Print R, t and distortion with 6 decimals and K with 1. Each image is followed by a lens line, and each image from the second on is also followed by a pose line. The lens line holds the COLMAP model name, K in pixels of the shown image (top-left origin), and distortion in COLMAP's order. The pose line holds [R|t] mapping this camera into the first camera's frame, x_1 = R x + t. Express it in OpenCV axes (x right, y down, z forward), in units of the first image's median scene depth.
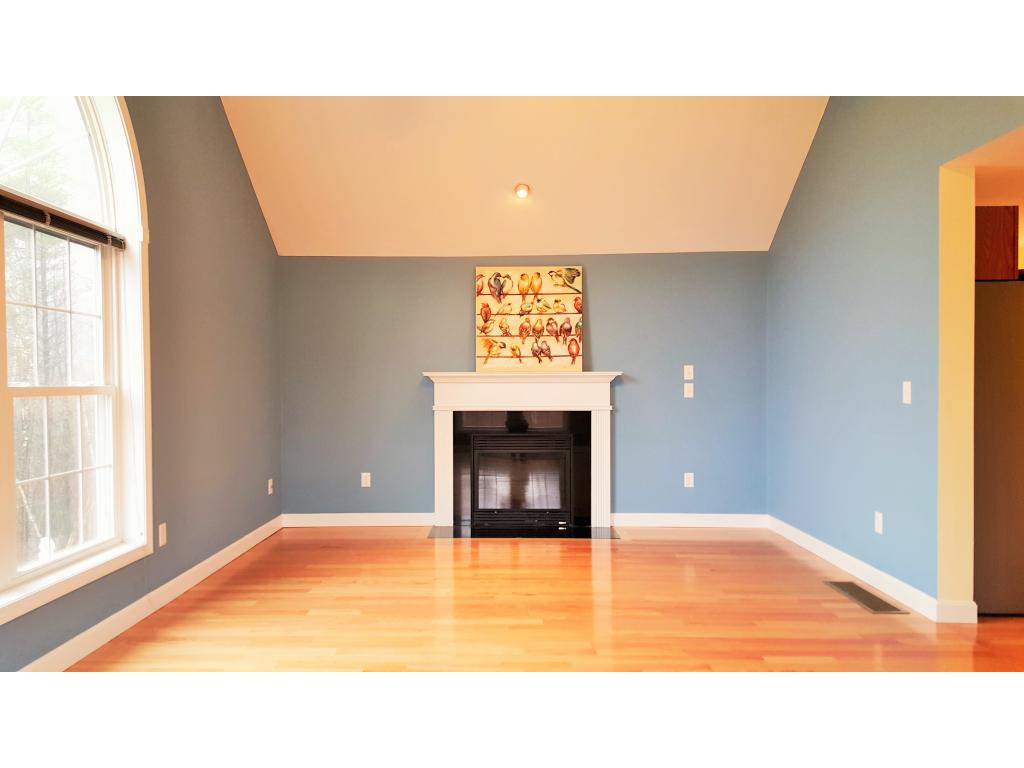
lens RADIAL K [[754.9, 0, 490.9], [0, 754.9, 386.3], [0, 0, 1]] dist [0.113686, -0.156415]
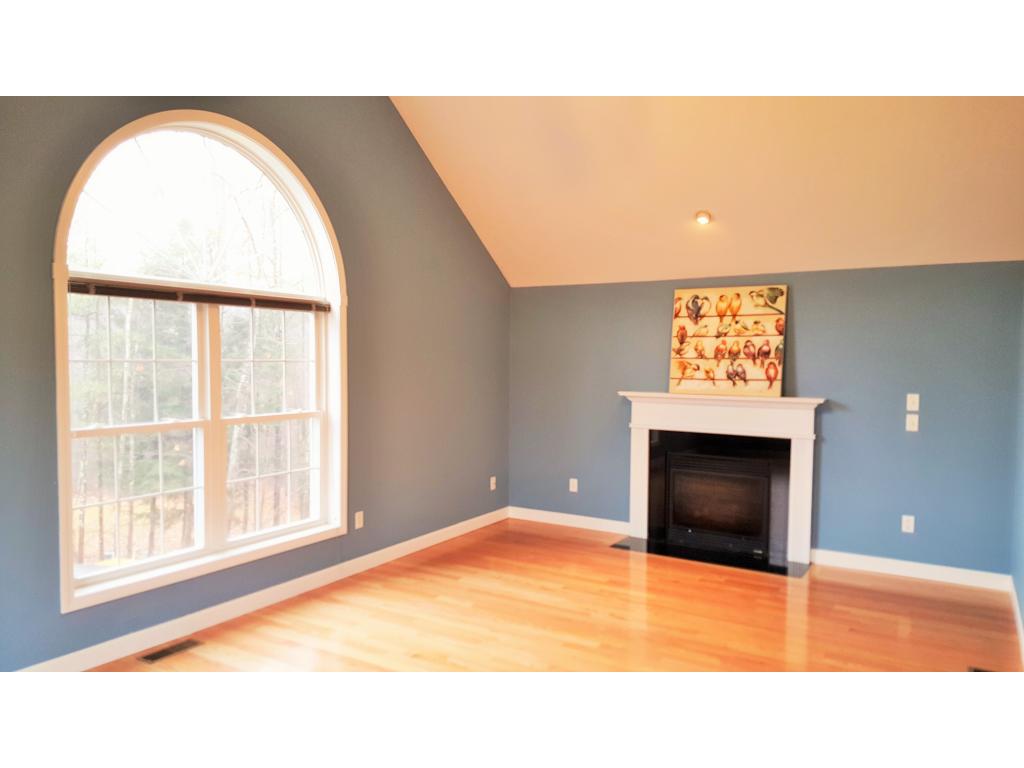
lens RADIAL K [[754.9, 0, 487.7], [0, 754.9, 389.7], [0, 0, 1]] dist [0.113686, -0.156415]
pose [[0.854939, 0.035516, -0.517511, 0.302630], [-0.013164, 0.998818, 0.046800, -0.068468], [0.518561, -0.033199, 0.854396, -0.010549]]
